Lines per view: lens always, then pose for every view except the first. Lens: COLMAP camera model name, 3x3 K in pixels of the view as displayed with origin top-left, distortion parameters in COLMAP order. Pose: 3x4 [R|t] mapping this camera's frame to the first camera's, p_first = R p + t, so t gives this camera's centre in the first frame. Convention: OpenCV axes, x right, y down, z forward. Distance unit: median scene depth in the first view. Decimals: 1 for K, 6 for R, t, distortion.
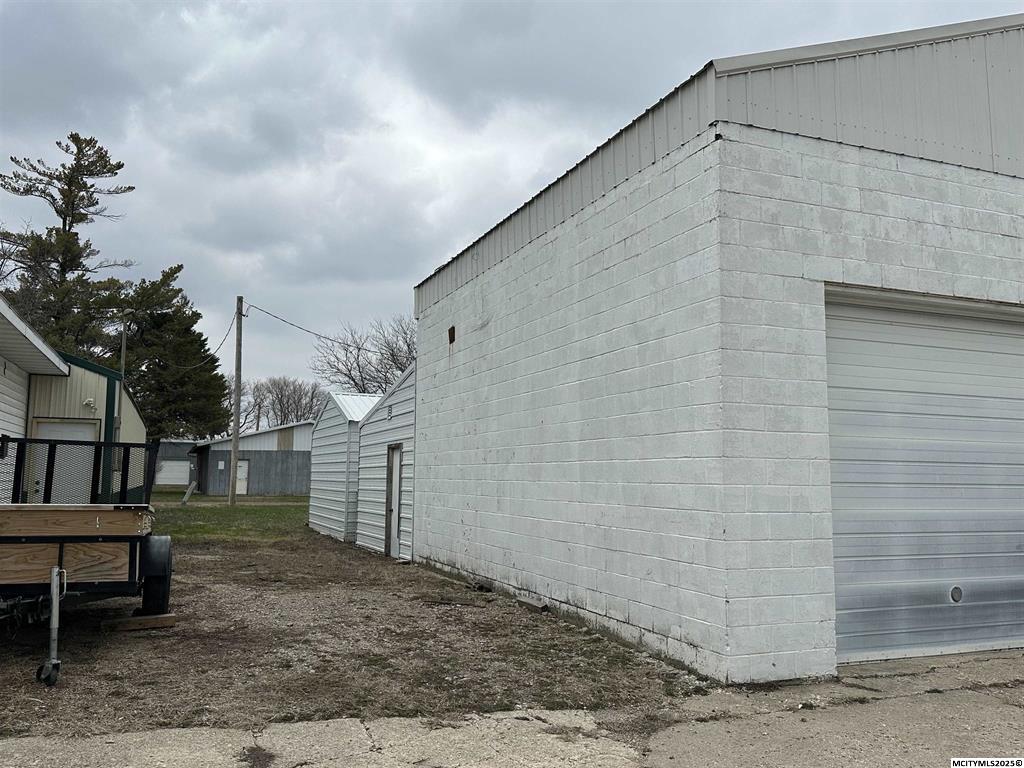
lens RADIAL K [[835.3, 0, 518.1], [0, 835.3, 384.3], [0, 0, 1]] dist [0.093748, -0.154273]
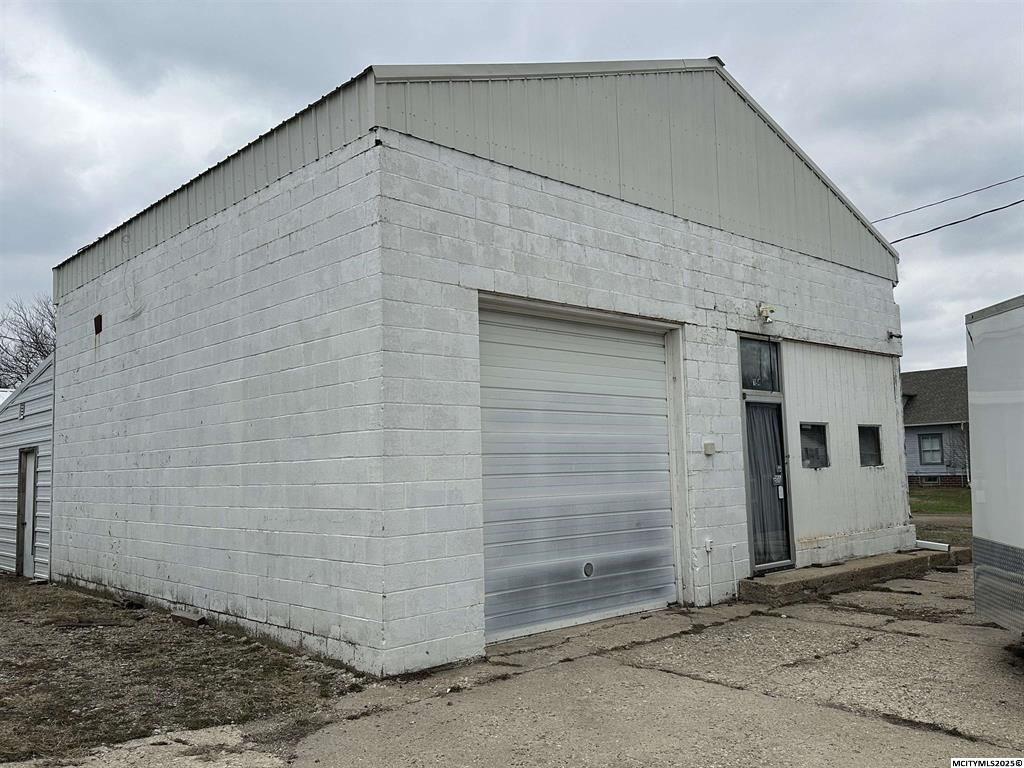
lens RADIAL K [[835.3, 0, 525.2], [0, 835.3, 385.2], [0, 0, 1]] dist [0.093748, -0.154273]
pose [[0.931190, 0.001533, 0.364532, 0.027980], [-0.005209, 0.999945, 0.009102, -0.008996], [-0.364498, -0.010375, 0.931146, -0.012667]]
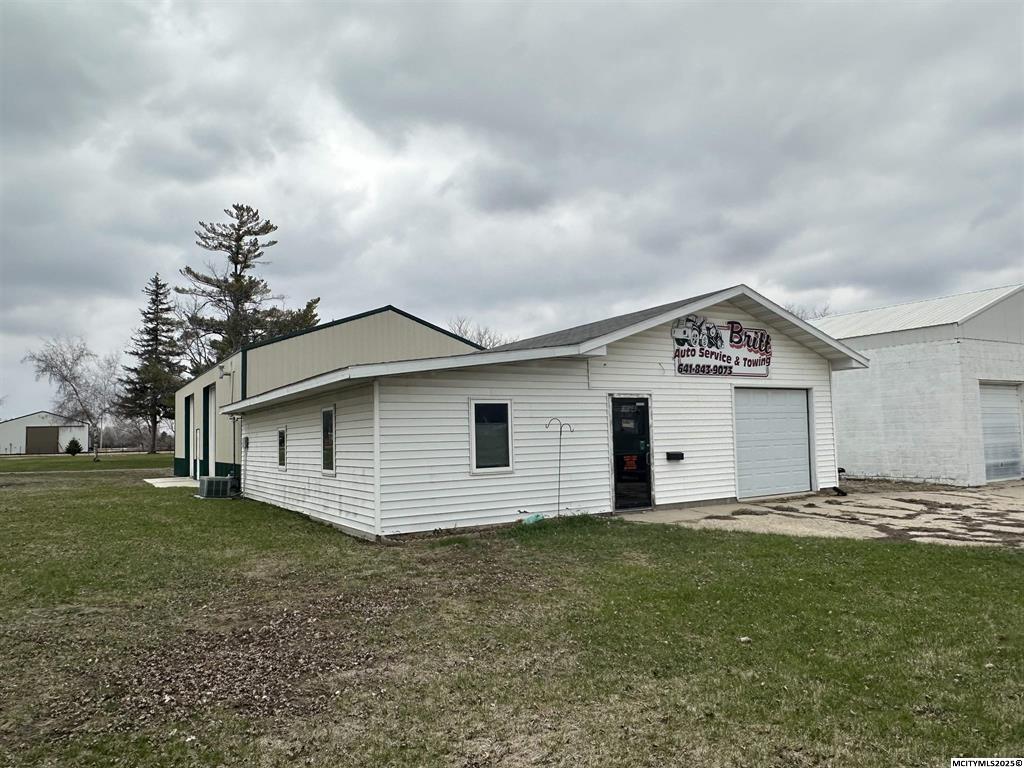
lens RADIAL K [[692.8, 0, 520.3], [0, 692.8, 383.4], [0, 0, 1]] dist [-0.004388, 0.001408]
pose [[0.987787, -0.024363, 0.153892, -1.879481], [0.019497, 0.999263, 0.033051, -0.219718], [-0.154584, -0.029647, 0.987535, -1.501801]]
